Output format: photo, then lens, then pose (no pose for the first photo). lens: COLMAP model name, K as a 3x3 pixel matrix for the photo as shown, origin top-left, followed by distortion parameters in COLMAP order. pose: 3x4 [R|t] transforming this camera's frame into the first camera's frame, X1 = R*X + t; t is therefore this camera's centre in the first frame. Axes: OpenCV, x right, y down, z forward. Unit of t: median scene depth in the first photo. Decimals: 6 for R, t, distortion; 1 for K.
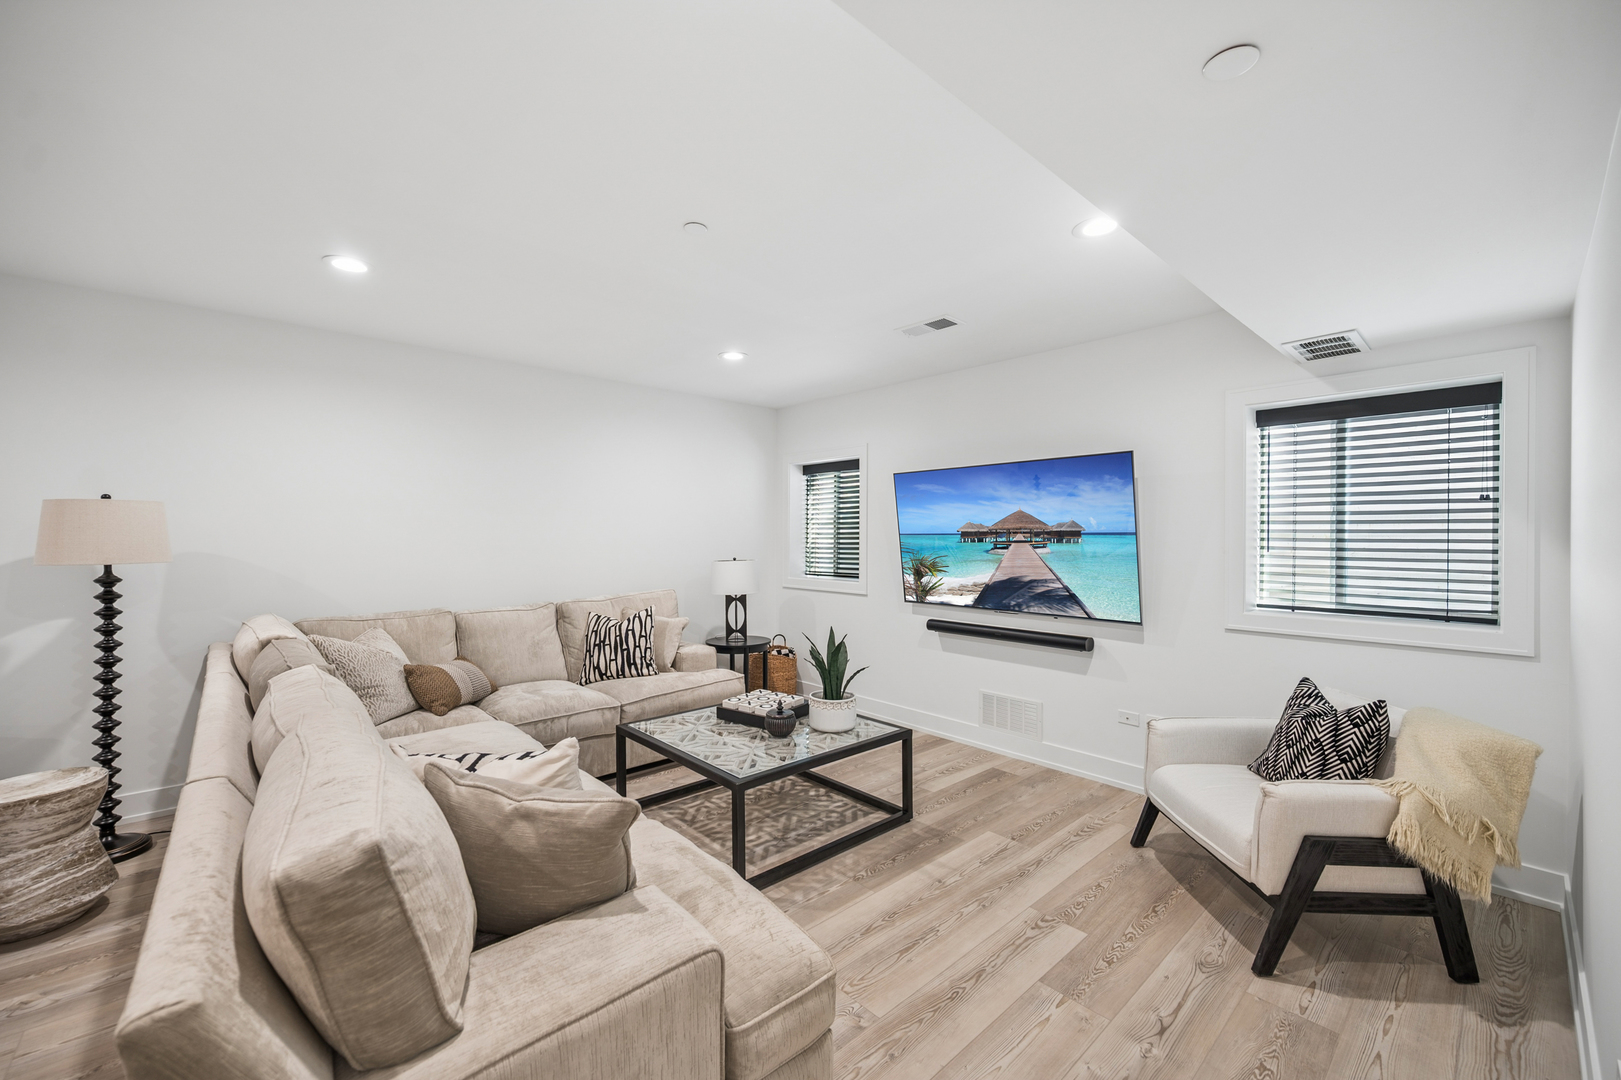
lens RADIAL K [[640.5, 0, 811.2], [0, 640.5, 538.4], [0, 0, 1]] dist [-0.001560, 0.000086]
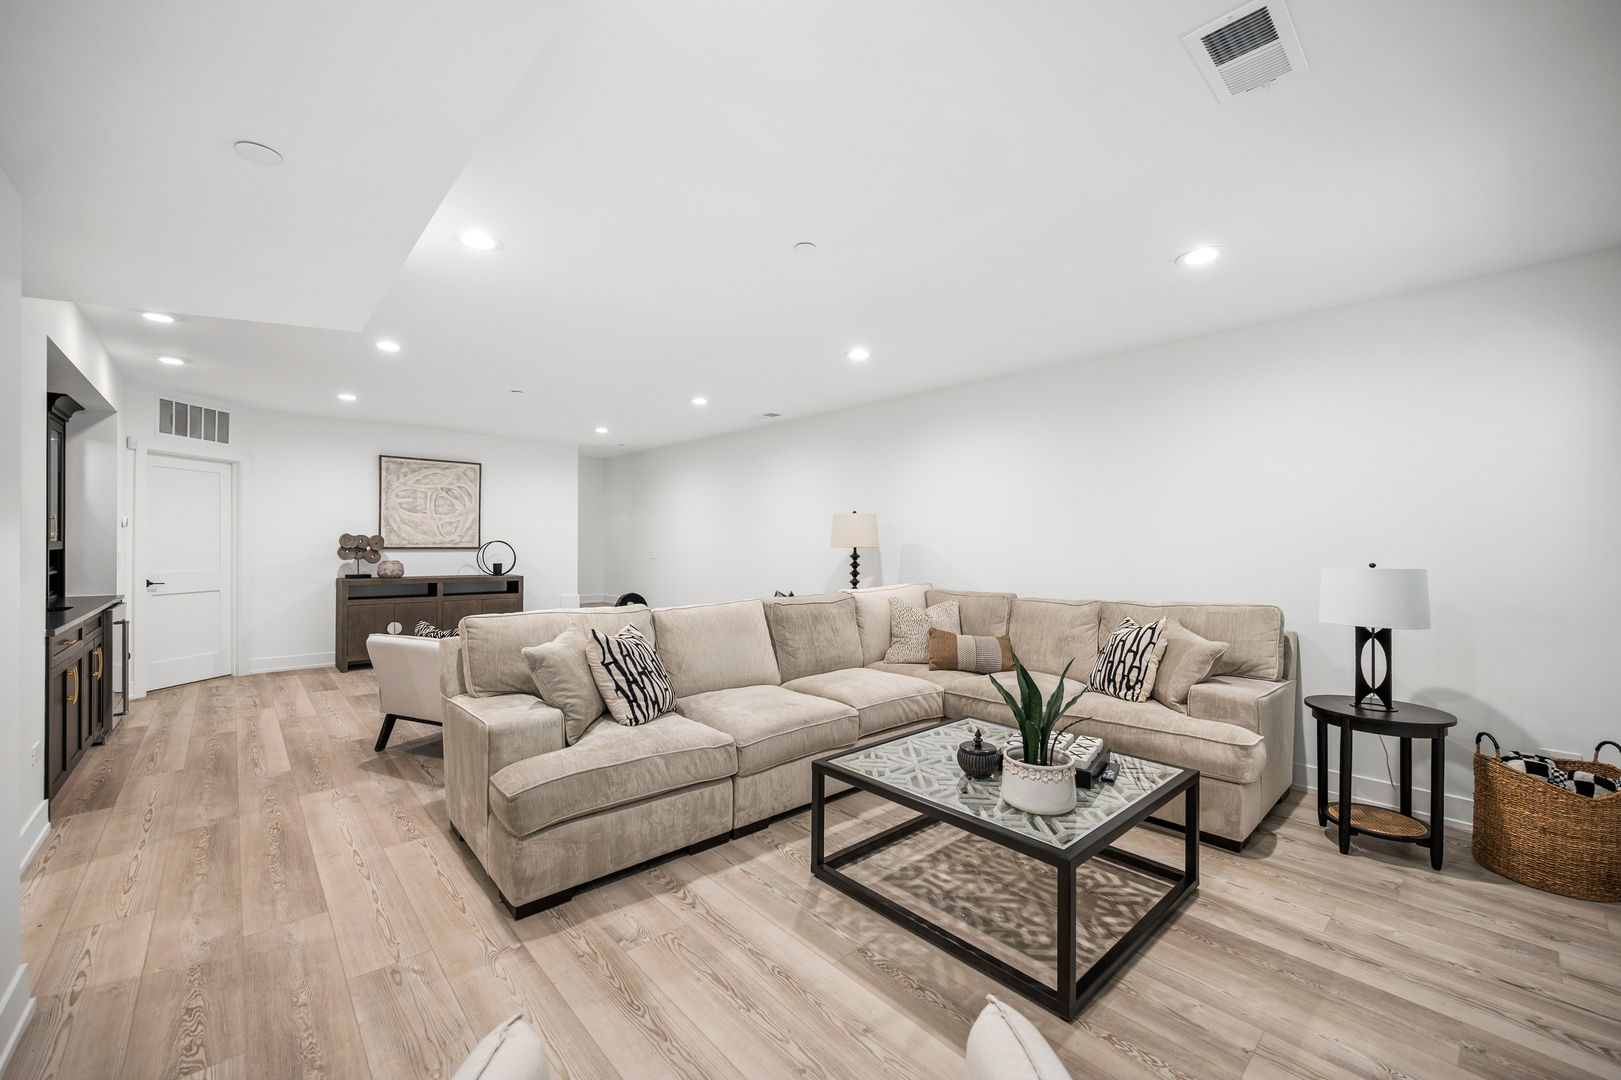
lens RADIAL K [[640.5, 0, 810.5], [0, 640.5, 541.8], [0, 0, 1]] dist [-0.001560, 0.000086]
pose [[0.003441, -0.001715, -0.999993, 0.695214], [-0.006068, 0.999980, -0.001736, 0.023274], [0.999976, 0.006074, 0.003431, 0.750464]]
